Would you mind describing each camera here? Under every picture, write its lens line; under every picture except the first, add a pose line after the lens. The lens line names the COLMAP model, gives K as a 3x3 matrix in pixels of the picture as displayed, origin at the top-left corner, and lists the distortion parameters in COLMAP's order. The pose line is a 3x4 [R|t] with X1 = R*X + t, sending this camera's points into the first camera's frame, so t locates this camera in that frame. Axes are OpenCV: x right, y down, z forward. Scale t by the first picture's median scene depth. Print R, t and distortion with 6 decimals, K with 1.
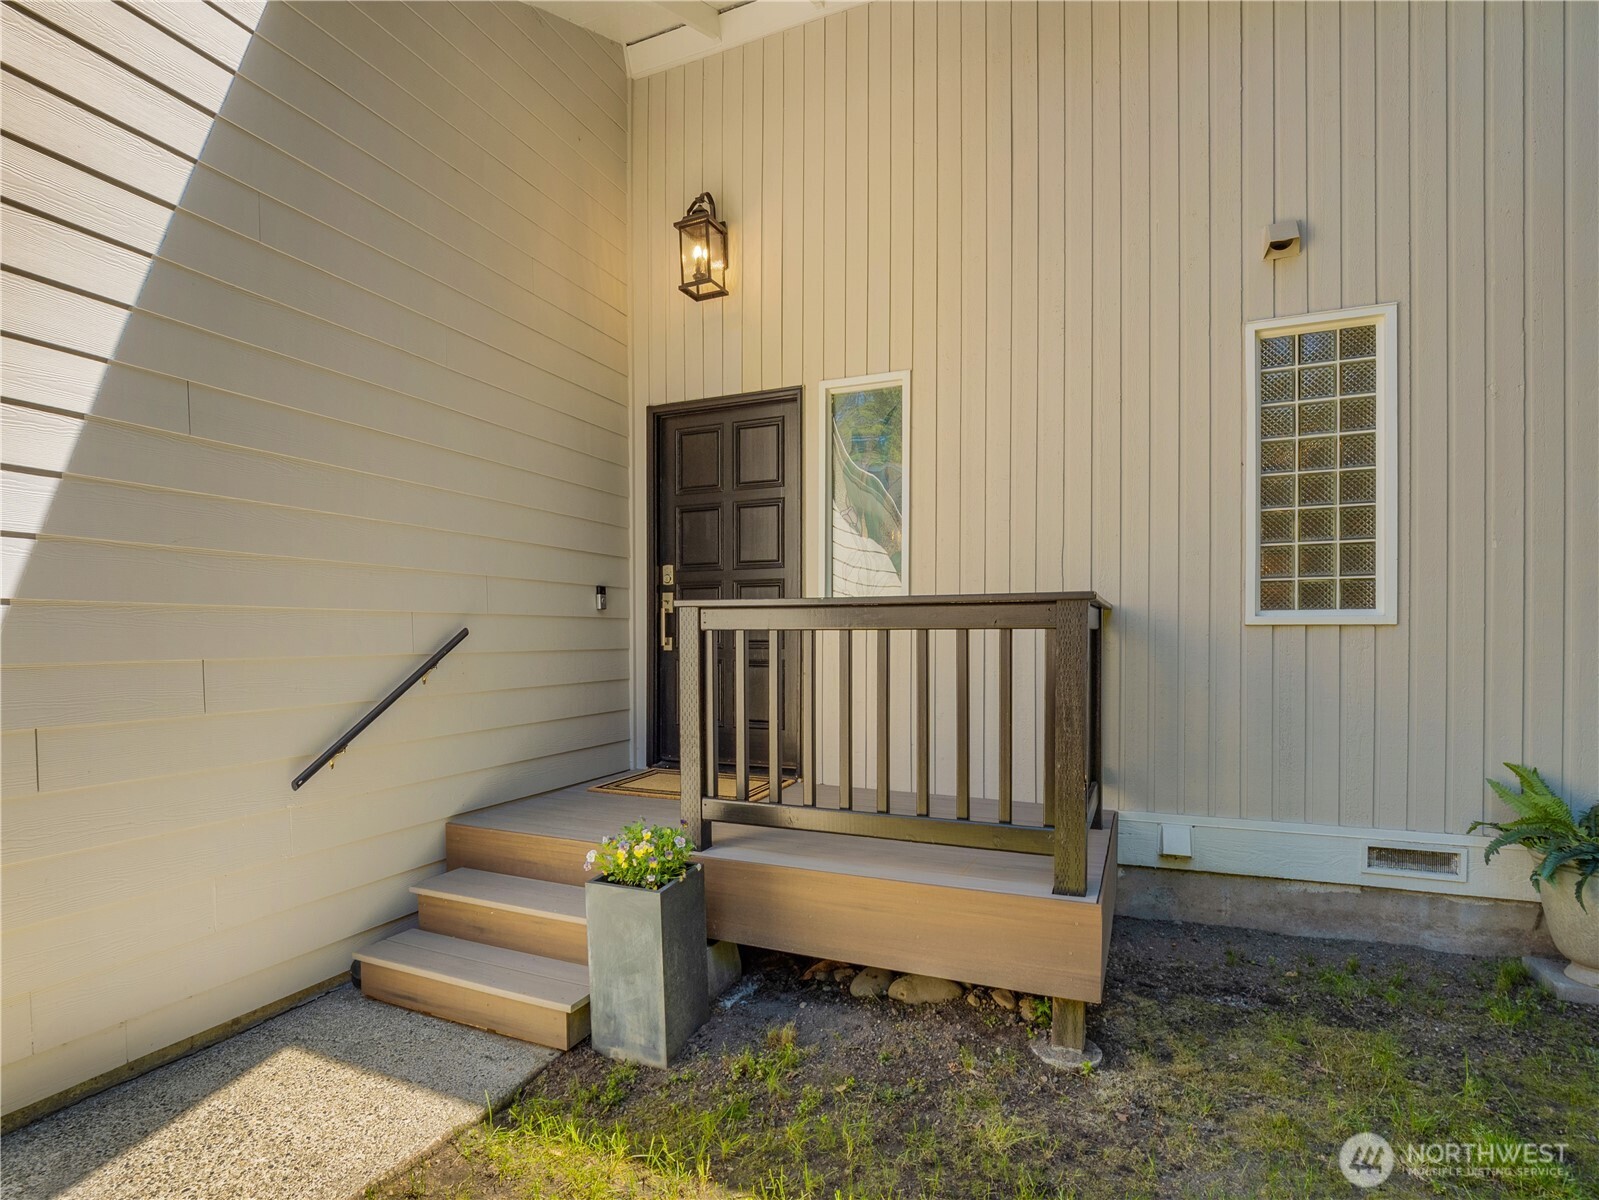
lens RADIAL K [[752.8, 0, 795.7], [0, 752.8, 636.7], [0, 0, 1]] dist [-0.019605, 0.000959]
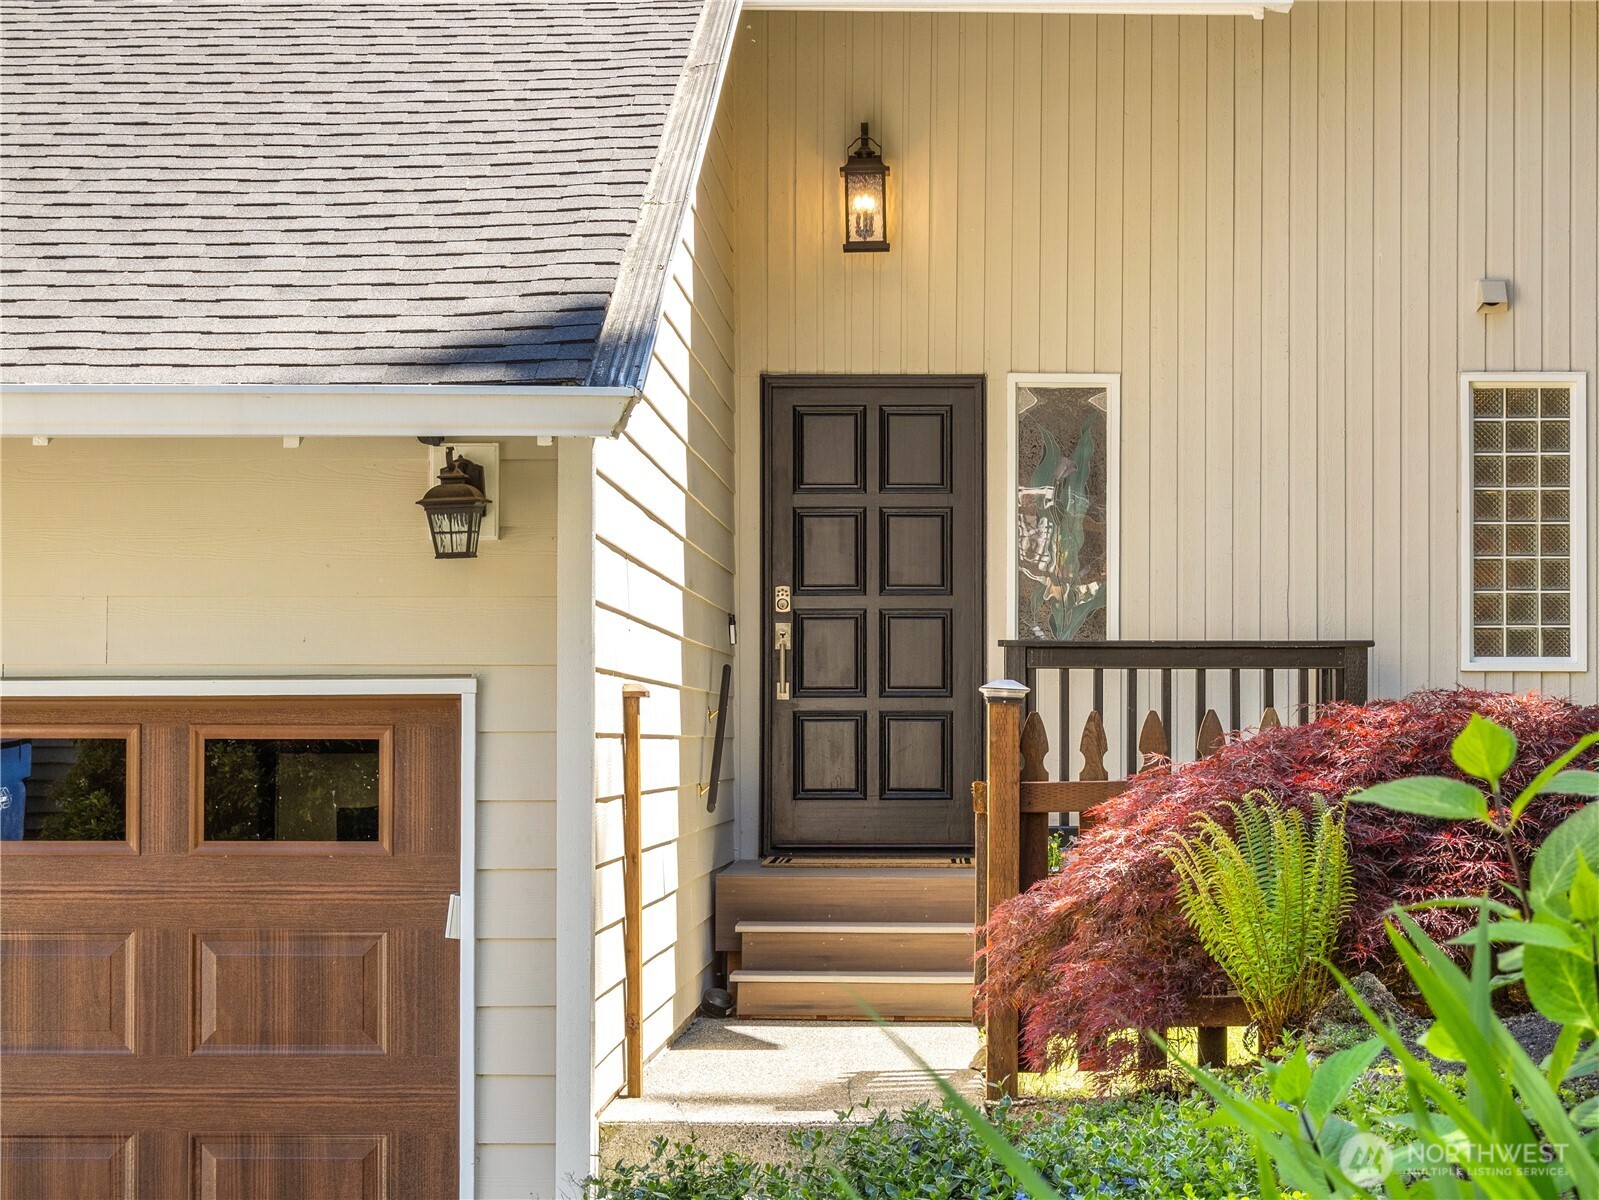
lens RADIAL K [[3234.6, 0, 800.7], [0, 3234.6, 607.8], [0, 0, 1]] dist [0.044772, 0.000000]
pose [[0.936945, 0.018798, 0.348970, -1.790214], [-0.003390, 0.998994, -0.044710, 0.098850], [-0.349460, 0.040708, 0.936067, -2.832604]]
